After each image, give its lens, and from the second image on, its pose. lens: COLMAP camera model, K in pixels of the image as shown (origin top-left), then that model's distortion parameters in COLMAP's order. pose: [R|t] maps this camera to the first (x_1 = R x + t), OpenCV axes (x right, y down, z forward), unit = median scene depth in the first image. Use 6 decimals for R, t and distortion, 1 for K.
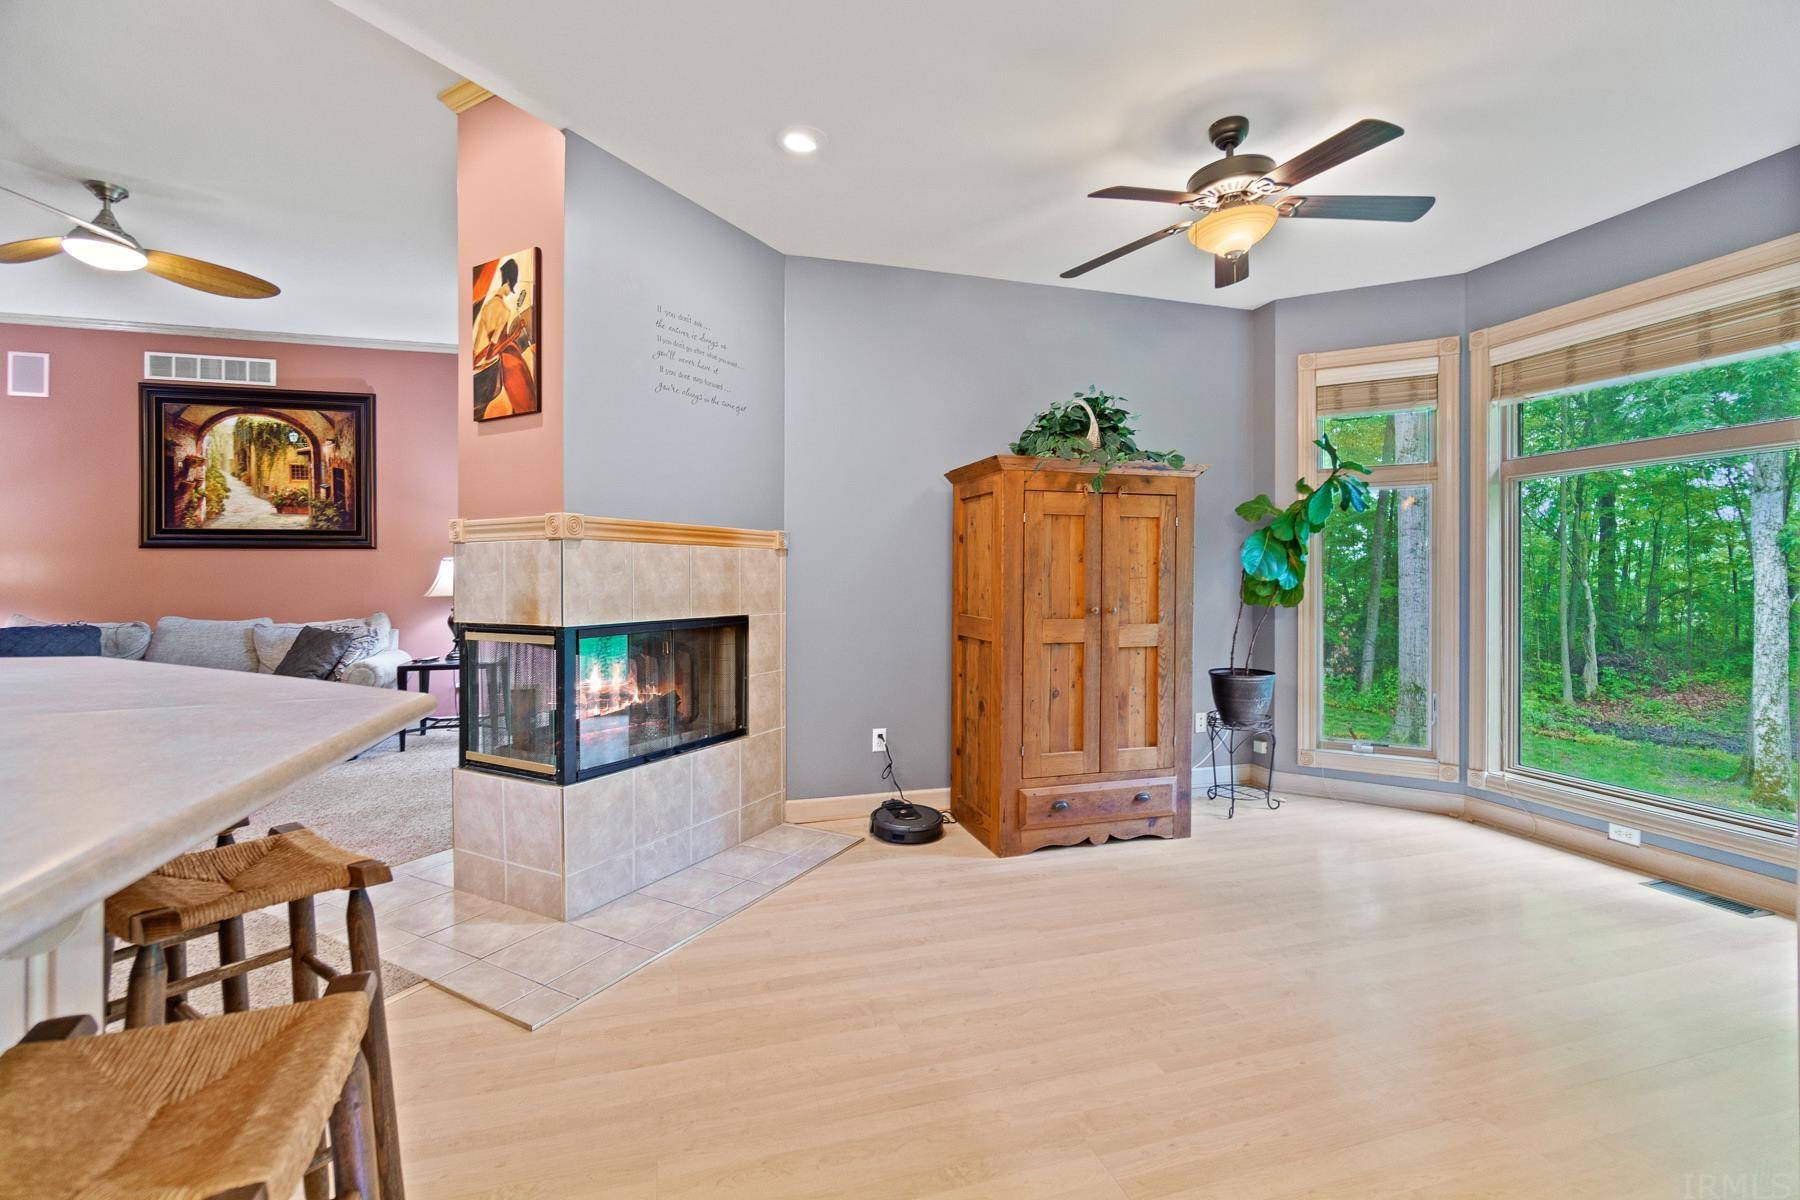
lens RADIAL K [[772.6, 0, 885.7], [0, 772.6, 583.1], [0, 0, 1]] dist [0.000441, -0.001089]
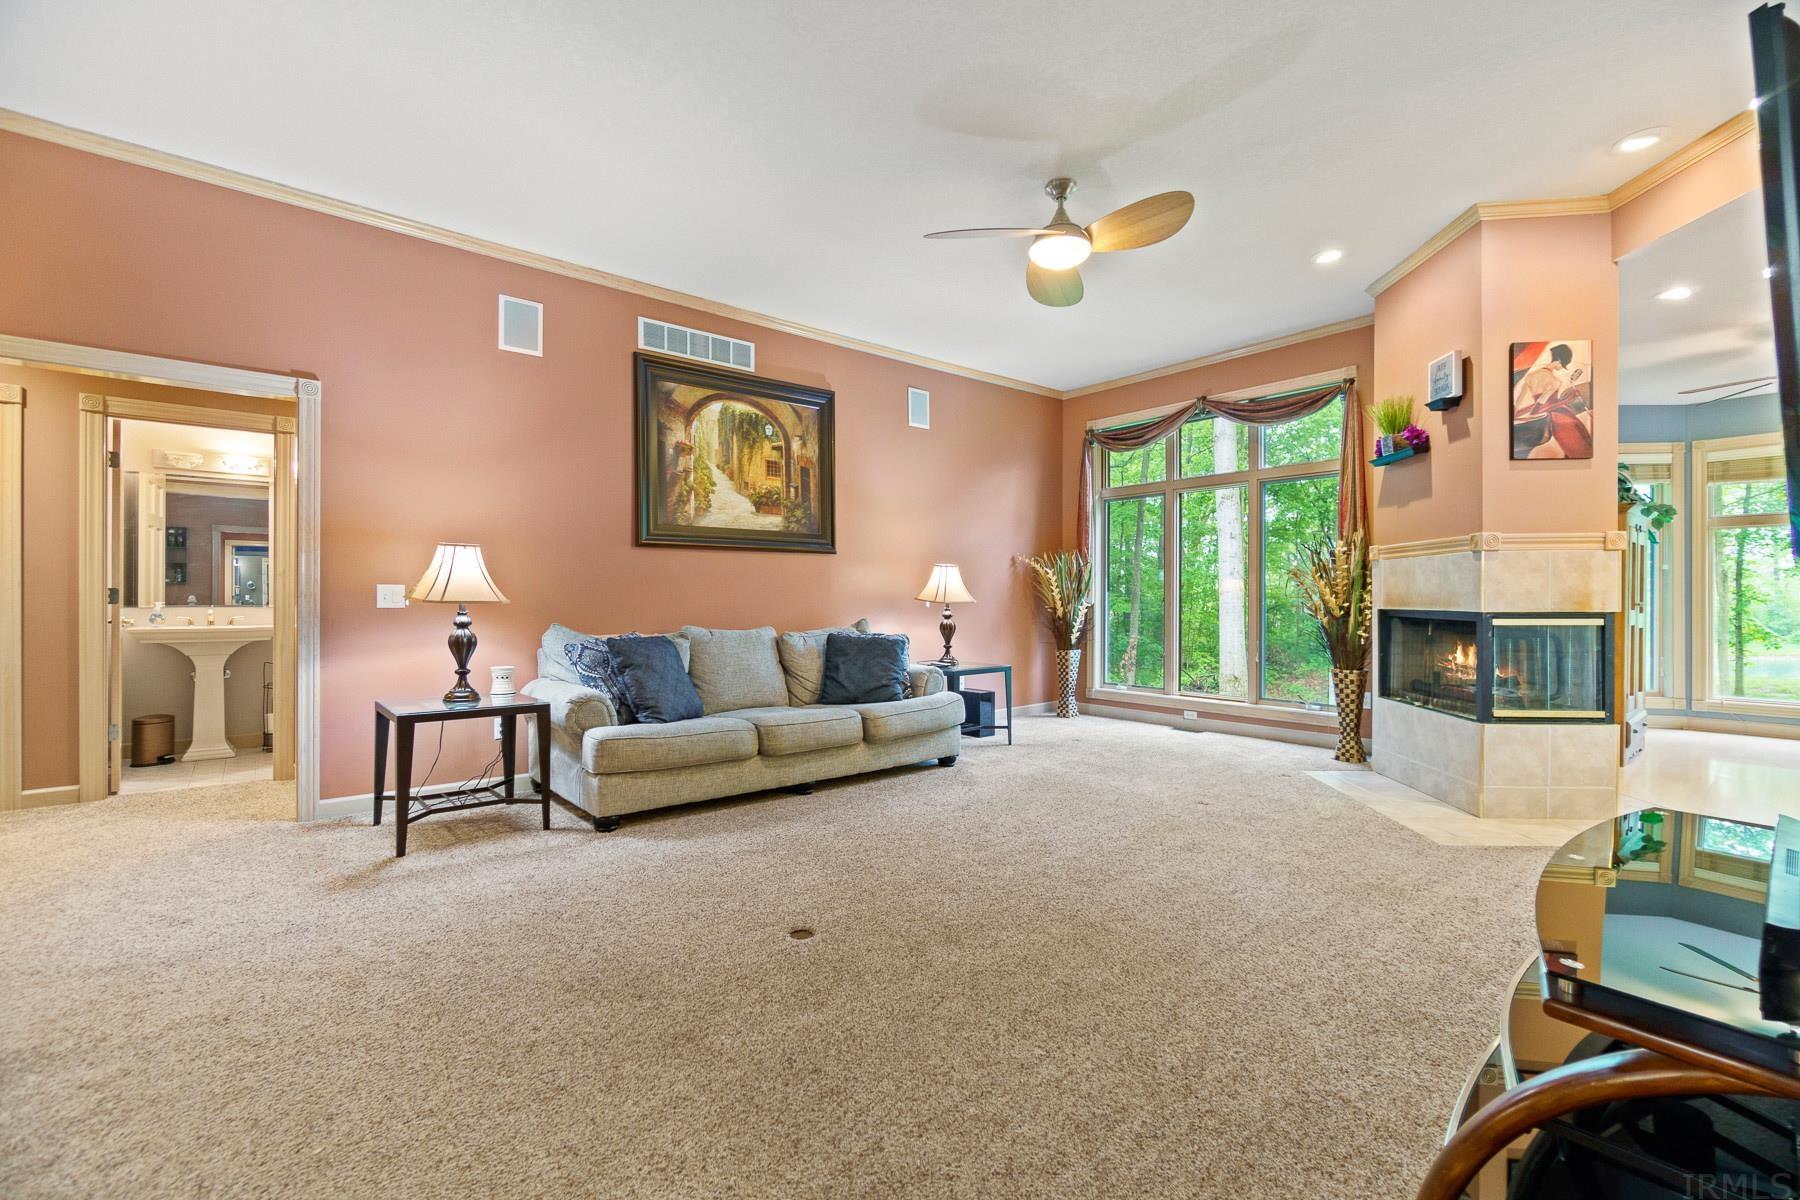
lens RADIAL K [[772.6, 0, 860.2], [0, 772.6, 601.1], [0, 0, 1]] dist [0.000441, -0.001089]
pose [[0.917687, -0.000603, 0.397304, -1.048931], [0.002115, 0.999992, -0.003368, 0.017741], [-0.397299, 0.003931, 0.917681, 0.117384]]
